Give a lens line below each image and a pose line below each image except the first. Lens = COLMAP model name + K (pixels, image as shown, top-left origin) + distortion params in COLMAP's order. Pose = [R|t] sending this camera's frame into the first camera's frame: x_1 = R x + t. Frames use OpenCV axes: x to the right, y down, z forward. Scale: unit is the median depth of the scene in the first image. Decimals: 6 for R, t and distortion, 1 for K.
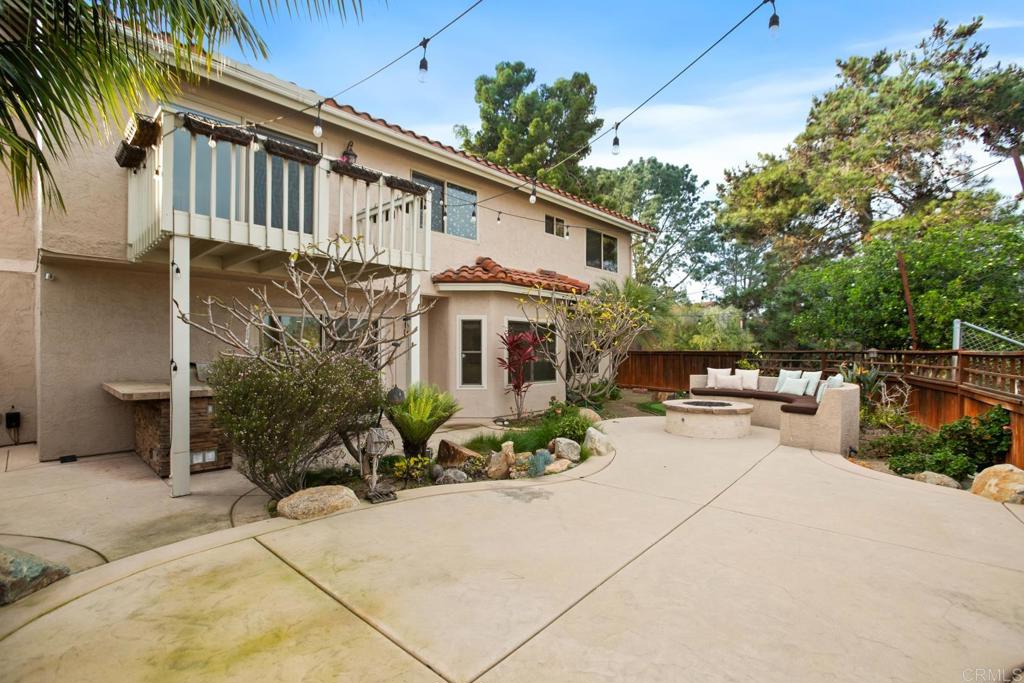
lens RADIAL K [[489.7, 0, 510.5], [0, 489.7, 350.3], [0, 0, 1]] dist [-0.029240, 0.000239]
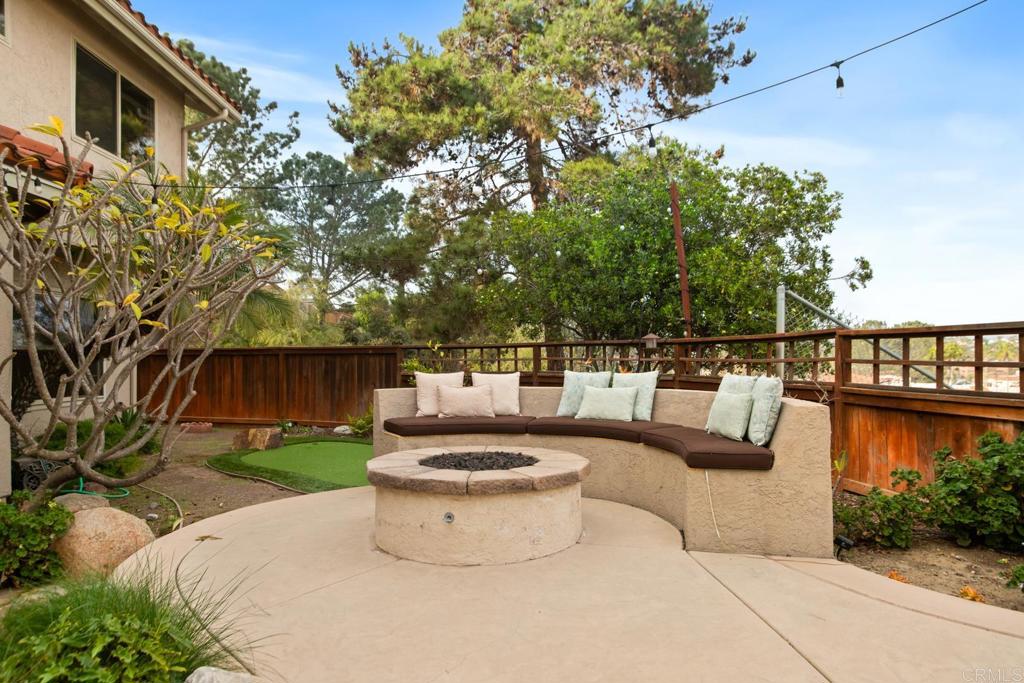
lens RADIAL K [[704.2, 0, 551.5], [0, 704.2, 336.3], [0, 0, 1]] dist [0.013337, 0.002760]
pose [[0.718377, 0.010667, 0.695572, 0.021469], [0.008484, 0.999674, -0.024093, 0.010194], [-0.695602, 0.023209, 0.718052, 0.229654]]
